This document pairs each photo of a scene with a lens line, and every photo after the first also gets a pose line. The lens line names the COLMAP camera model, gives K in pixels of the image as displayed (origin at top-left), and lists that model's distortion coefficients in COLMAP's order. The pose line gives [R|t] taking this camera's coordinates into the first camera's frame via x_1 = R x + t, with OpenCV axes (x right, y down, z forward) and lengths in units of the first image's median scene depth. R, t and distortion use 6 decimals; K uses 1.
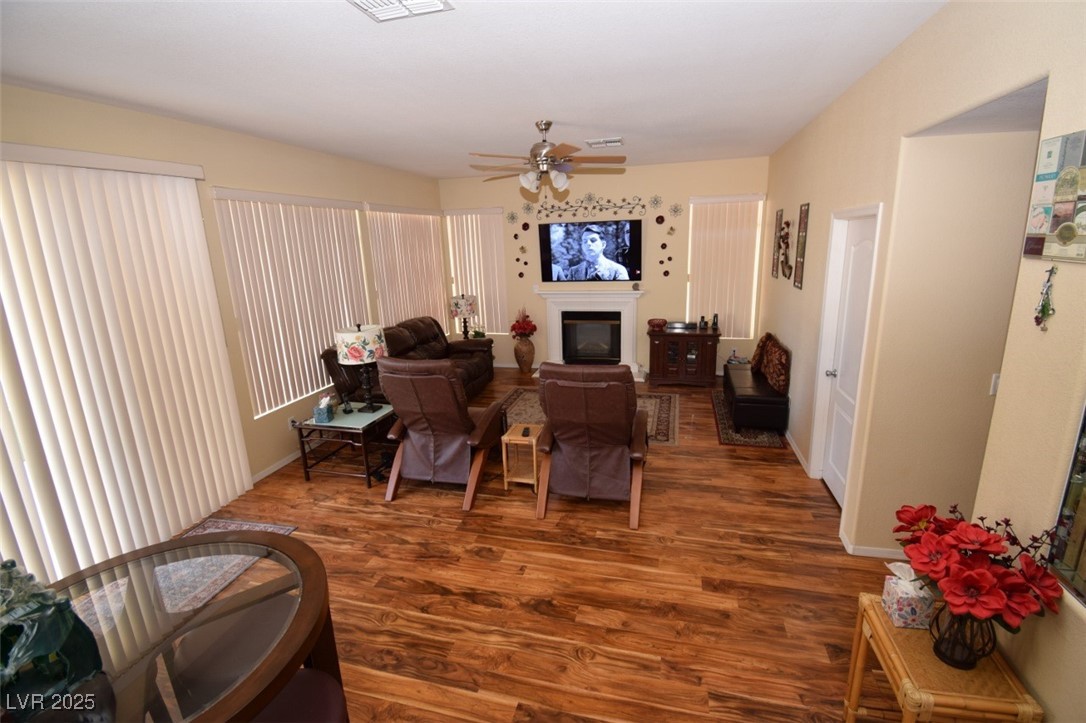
lens RADIAL K [[476.9, 0, 546.8], [0, 476.9, 356.7], [0, 0, 1]] dist [0.019913, -0.026121]
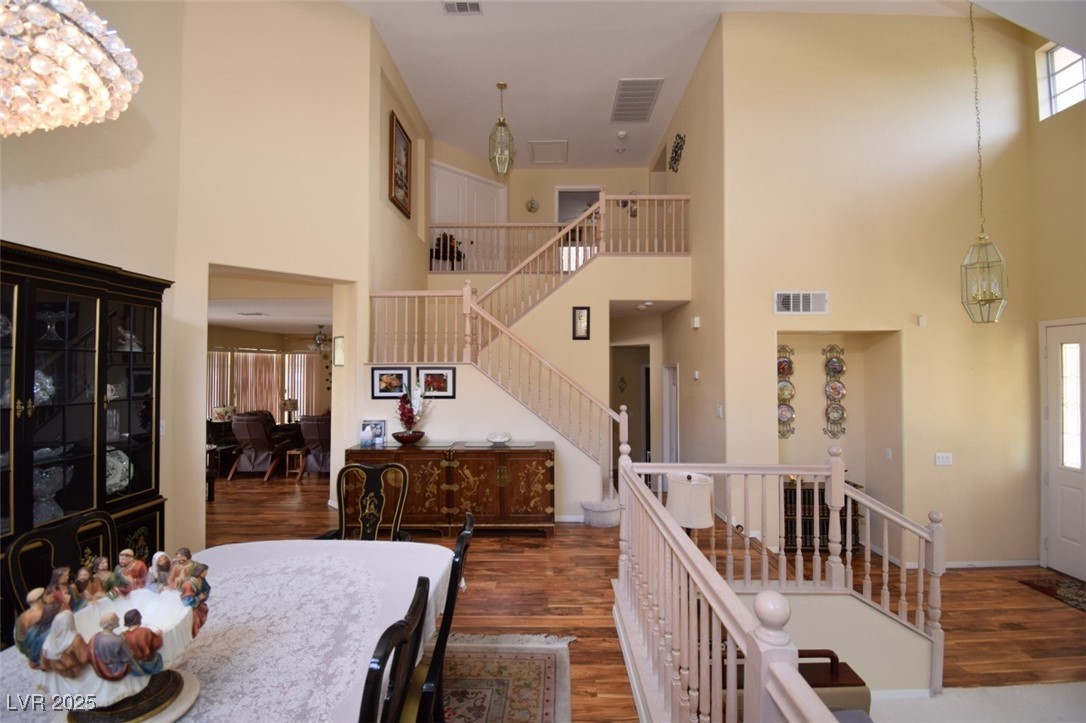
lens RADIAL K [[476.9, 0, 546.8], [0, 476.9, 356.7], [0, 0, 1]] dist [0.019913, -0.026121]
pose [[0.970960, 0.038375, 0.236145, 0.395188], [0.024484, 0.965930, -0.257644, 0.244762], [-0.237987, 0.255944, 0.936939, -1.124112]]
